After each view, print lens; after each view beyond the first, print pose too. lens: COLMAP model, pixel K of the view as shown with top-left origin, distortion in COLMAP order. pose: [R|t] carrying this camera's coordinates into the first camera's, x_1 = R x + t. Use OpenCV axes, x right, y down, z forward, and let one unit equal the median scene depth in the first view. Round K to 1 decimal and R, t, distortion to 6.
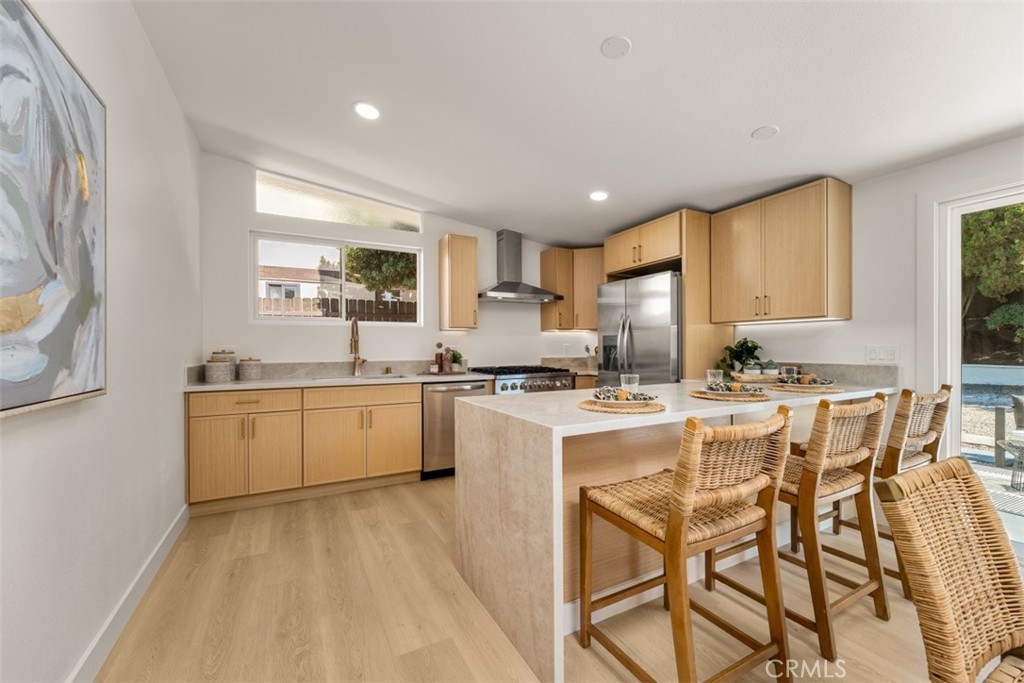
lens RADIAL K [[409.6, 0, 507.9], [0, 409.6, 344.8], [0, 0, 1]] dist [-0.001928, 0.000049]
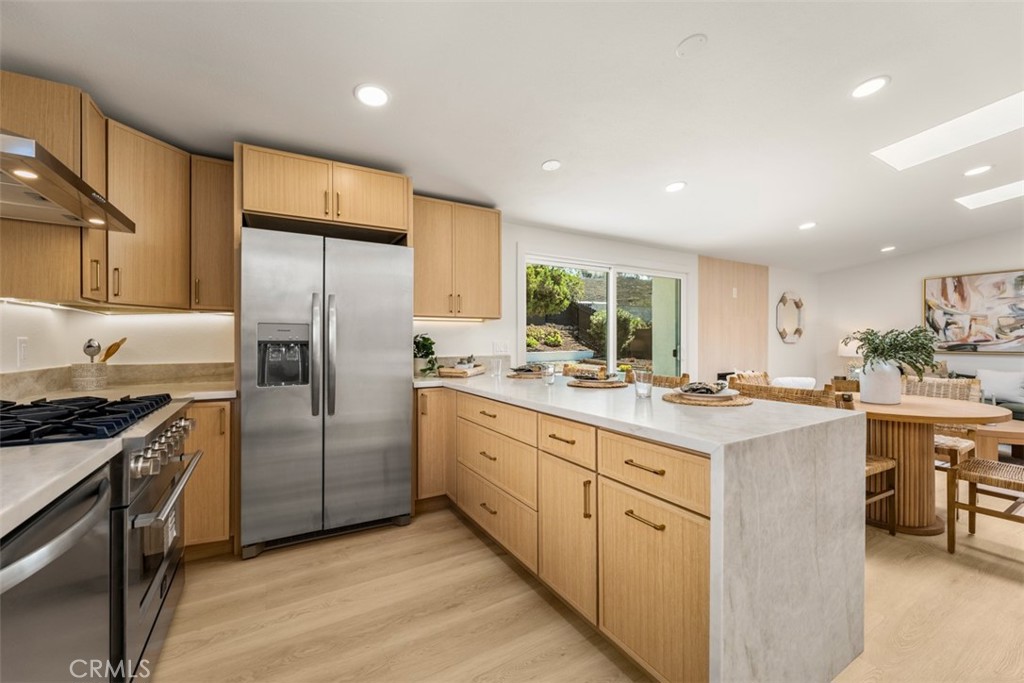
lens RADIAL K [[409.6, 0, 512.6], [0, 409.6, 339.7], [0, 0, 1]] dist [-0.001928, 0.000049]
pose [[-0.049993, 0.006172, 0.998730, -0.349616], [-0.001423, 0.999979, -0.006251, 0.003184], [-0.998749, -0.001733, -0.049983, 0.720916]]
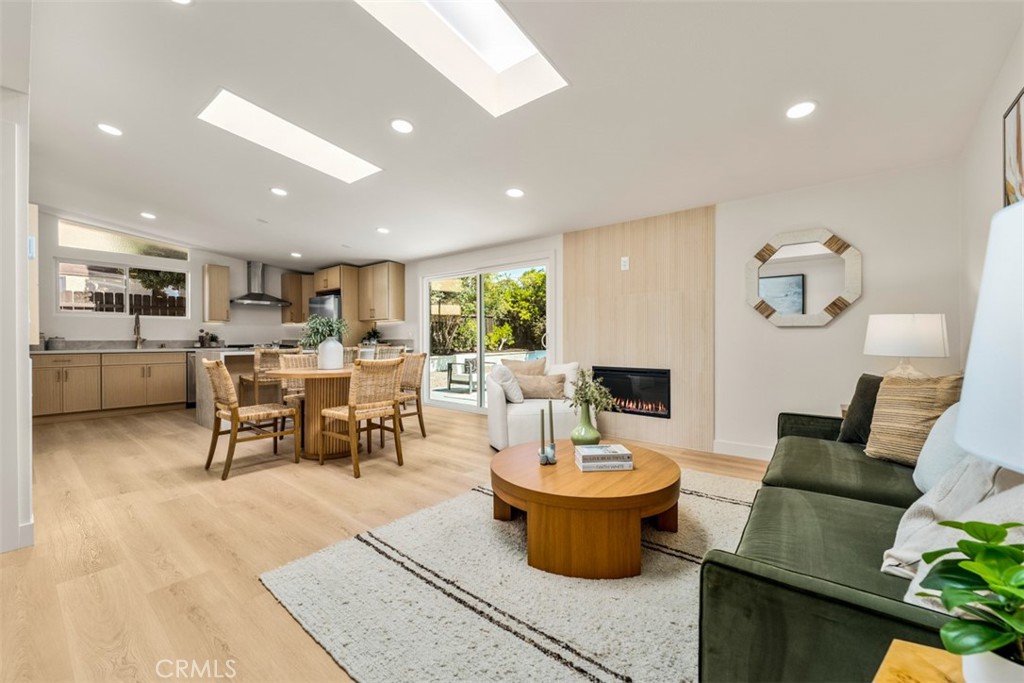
lens RADIAL K [[409.6, 0, 508.2], [0, 409.6, 341.2], [0, 0, 1]] dist [-0.001928, 0.000049]
pose [[0.919973, -0.001322, 0.391980, 0.342107], [-0.001698, 0.999972, 0.007356, 0.030559], [-0.391978, -0.007433, 0.919944, -1.060523]]
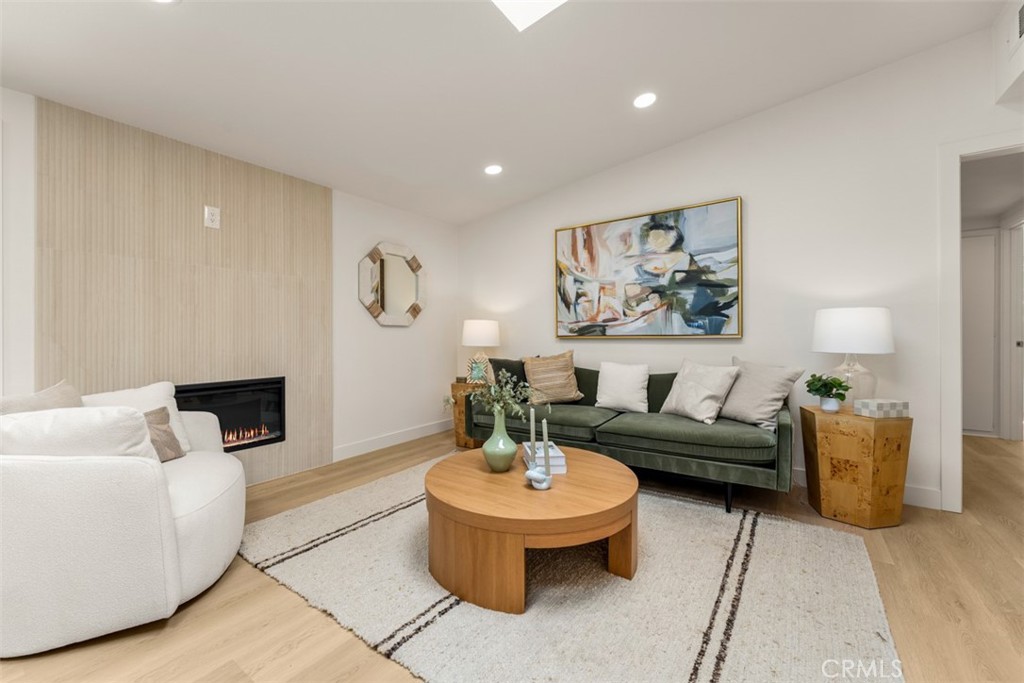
lens RADIAL K [[409.6, 0, 511.3], [0, 409.6, 332.2], [0, 0, 1]] dist [-0.001928, 0.000049]
pose [[-0.460348, 0.012950, 0.887644, 0.212482], [0.004628, 0.999915, -0.012188, 0.034934], [-0.887726, -0.001502, -0.460369, -0.285736]]
